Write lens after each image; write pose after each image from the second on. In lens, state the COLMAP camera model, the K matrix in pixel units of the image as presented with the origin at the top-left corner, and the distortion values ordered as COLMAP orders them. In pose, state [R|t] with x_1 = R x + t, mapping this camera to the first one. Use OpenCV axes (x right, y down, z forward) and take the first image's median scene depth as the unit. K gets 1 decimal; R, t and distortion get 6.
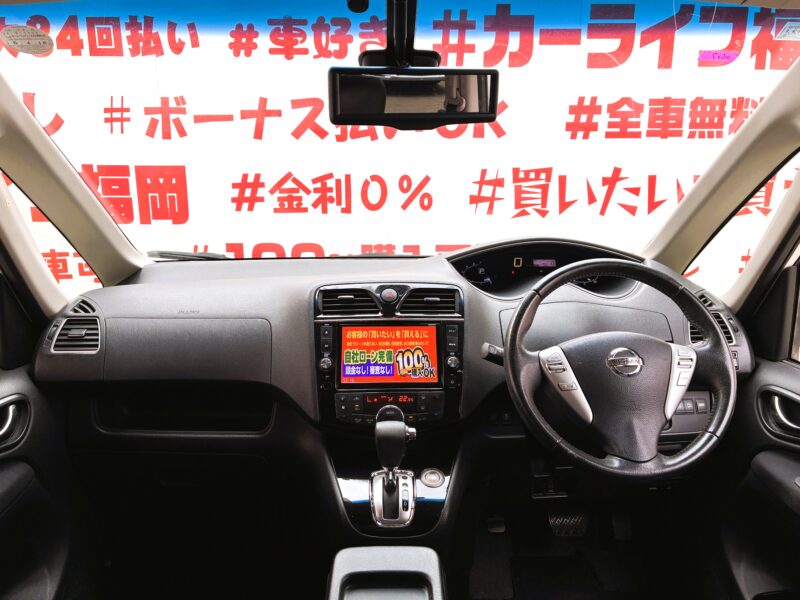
lens RADIAL K [[626.5, 0, 400.0], [0, 626.5, 300.0], [0, 0, 1]] dist [0.048630, -0.062138]
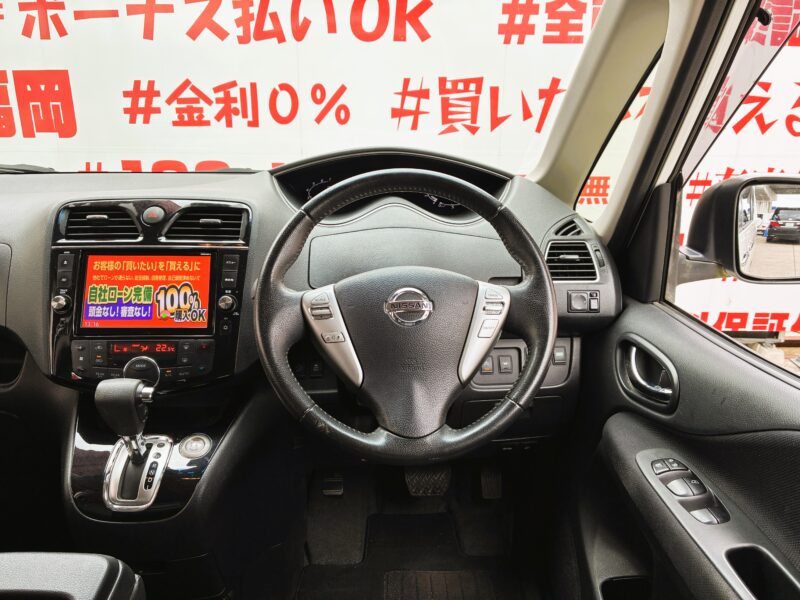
lens RADIAL K [[616.6, 0, 400.0], [0, 616.6, 300.0], [0, 0, 1]] dist [0.029878, -0.045675]
pose [[0.999949, 0.009297, 0.004039, 0.126772], [-0.009702, 0.993256, 0.115538, 0.002151], [-0.002937, -0.115572, 0.993295, 0.099392]]
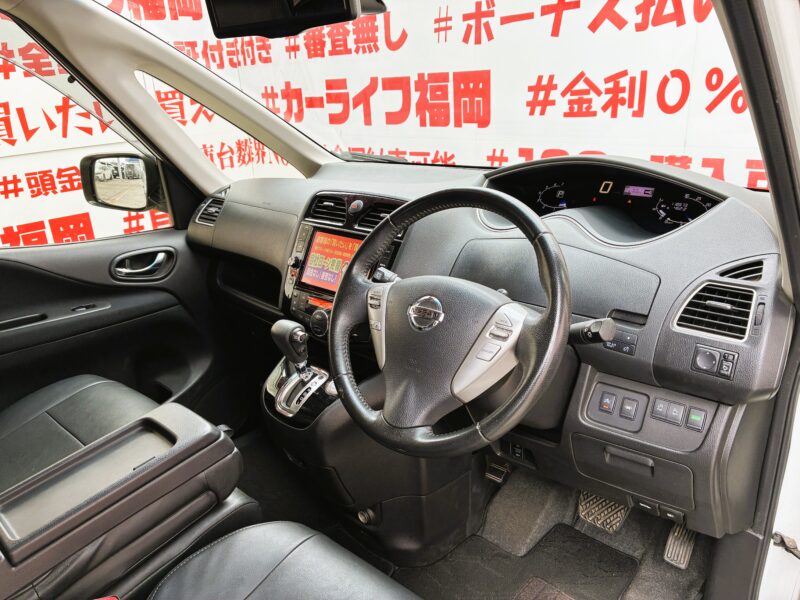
lens RADIAL K [[610.8, 0, 400.0], [0, 610.8, 300.0], [0, 0, 1]] dist [0.035869, -0.007827]
pose [[0.709380, 0.208562, -0.673262, 0.321789], [-0.100468, 0.975384, 0.196296, -0.027233], [0.697629, -0.071607, 0.712872, 0.149110]]
